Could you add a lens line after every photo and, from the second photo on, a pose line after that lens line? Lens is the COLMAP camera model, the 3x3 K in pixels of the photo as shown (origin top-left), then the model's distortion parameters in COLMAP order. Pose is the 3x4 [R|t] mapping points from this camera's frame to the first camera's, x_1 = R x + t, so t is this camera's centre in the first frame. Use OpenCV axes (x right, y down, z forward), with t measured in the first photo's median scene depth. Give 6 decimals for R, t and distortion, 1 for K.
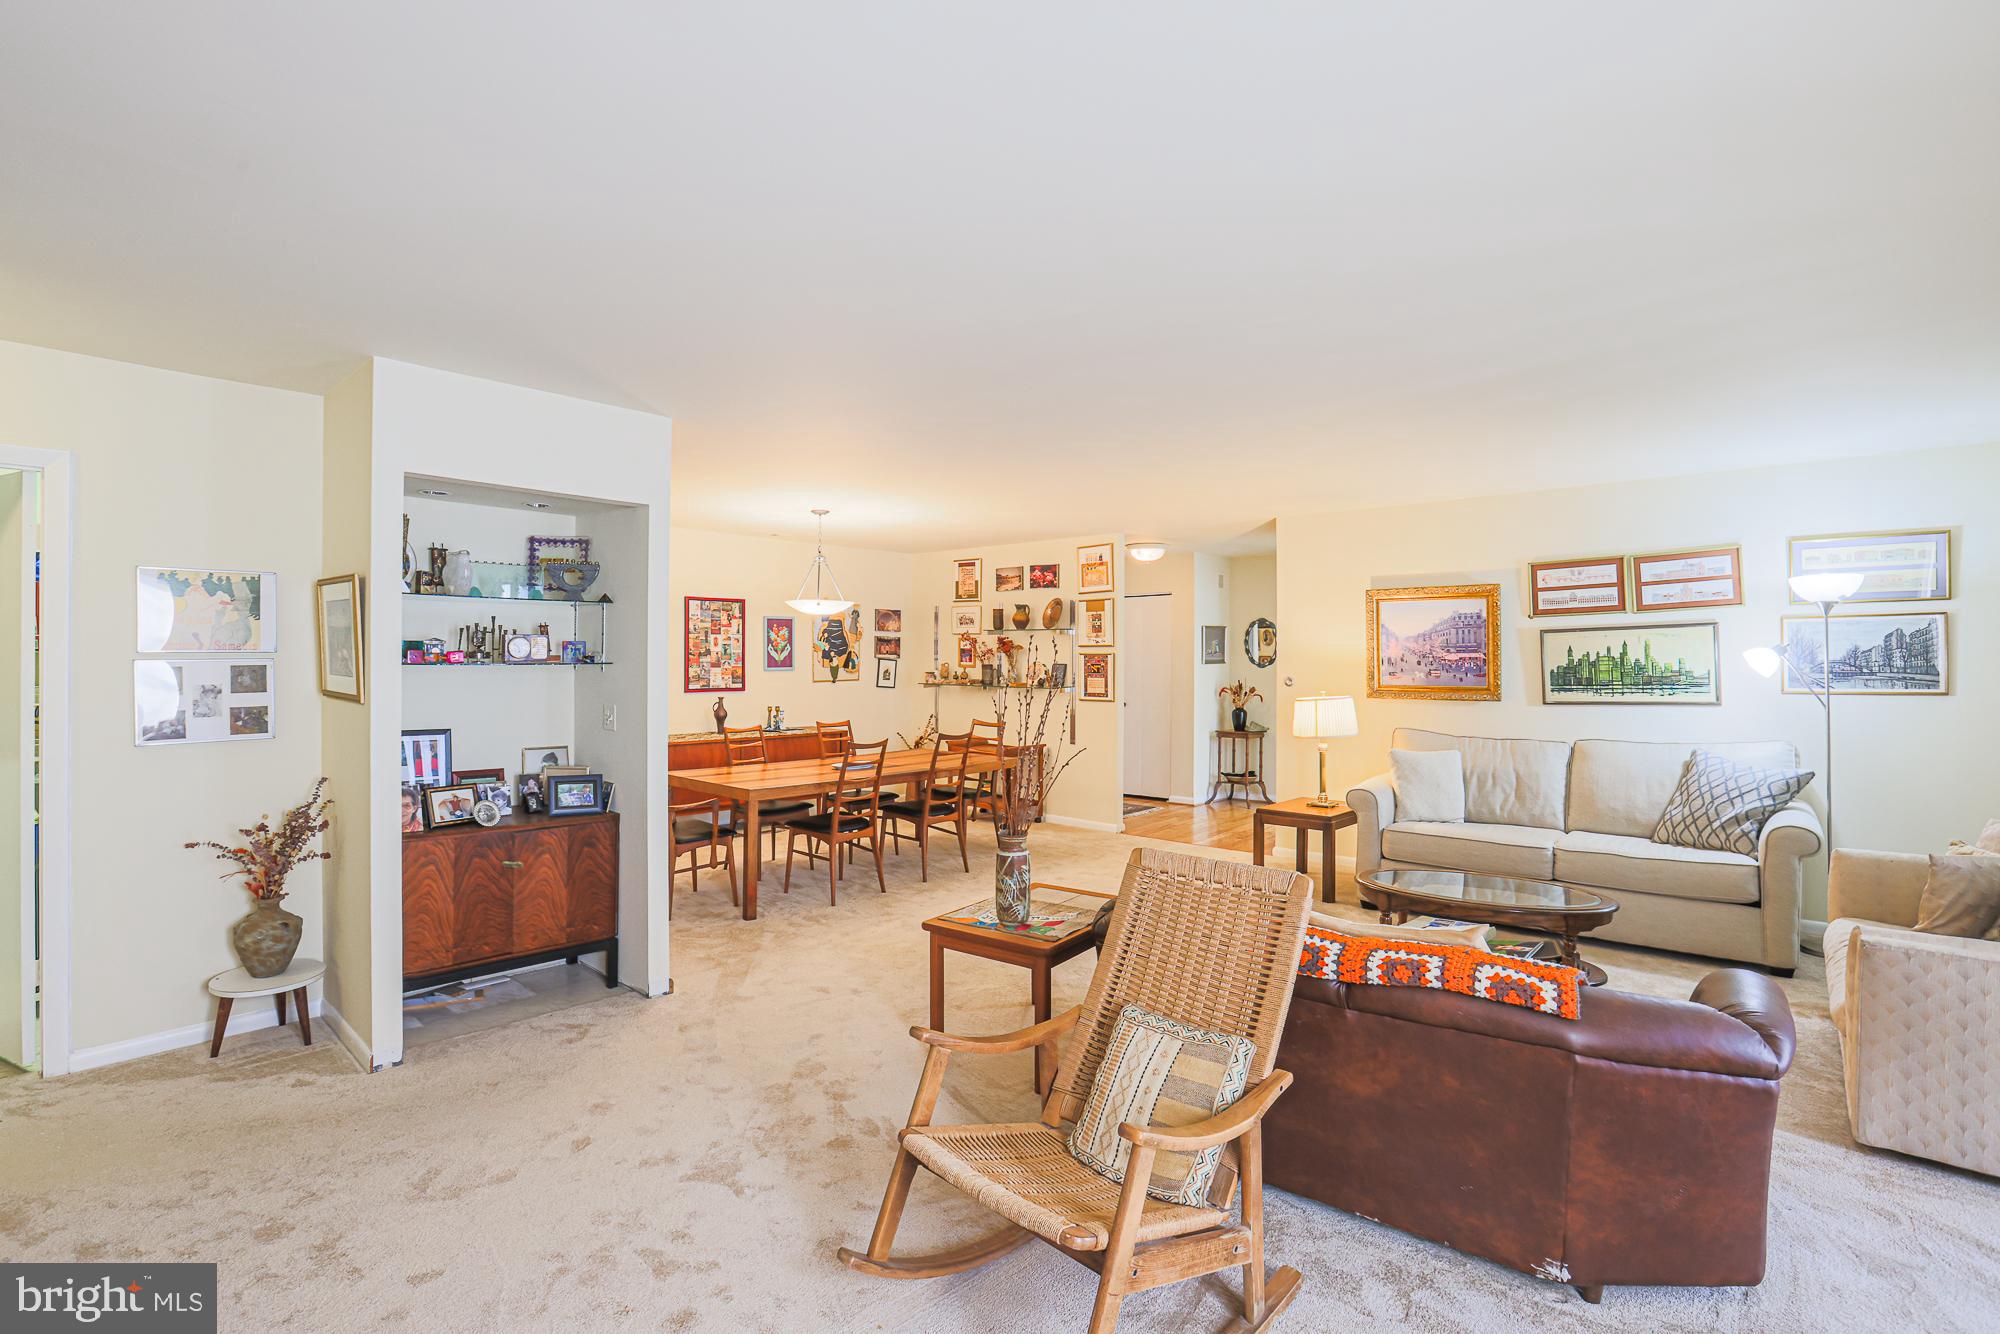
lens RADIAL K [[919.9, 0, 993.5], [0, 919.9, 656.4], [0, 0, 1]] dist [-0.001135, -0.000110]
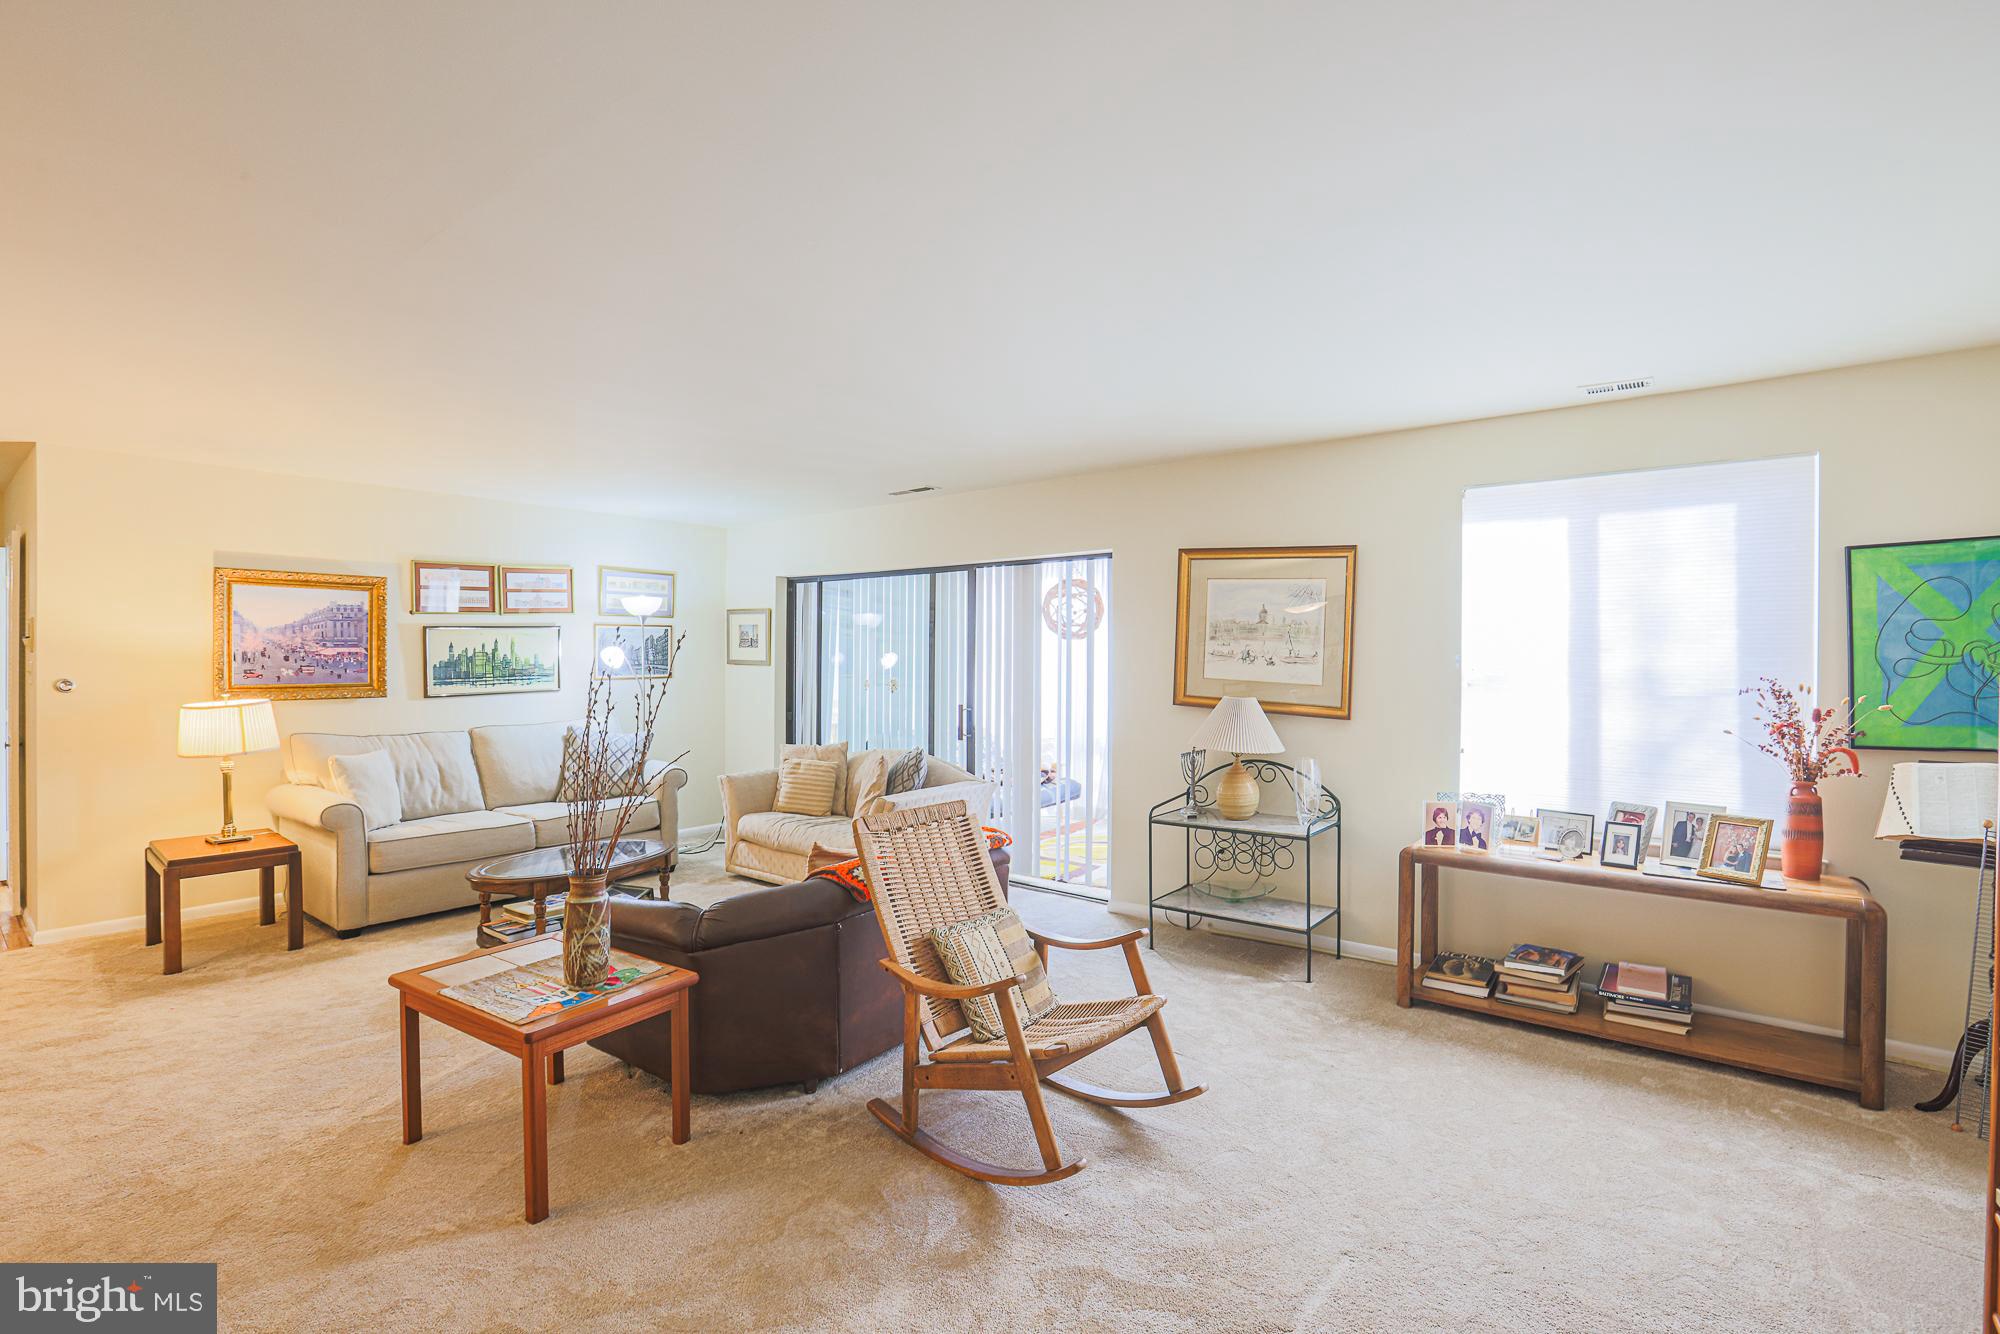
lens RADIAL K [[919.9, 0, 997.6], [0, 919.9, 661.9], [0, 0, 1]] dist [-0.001135, -0.000110]
pose [[0.003619, -0.008722, 0.999955, -0.466504], [-0.008687, 0.999924, 0.008753, -0.003599], [-0.999956, -0.008718, 0.003543, 0.371526]]
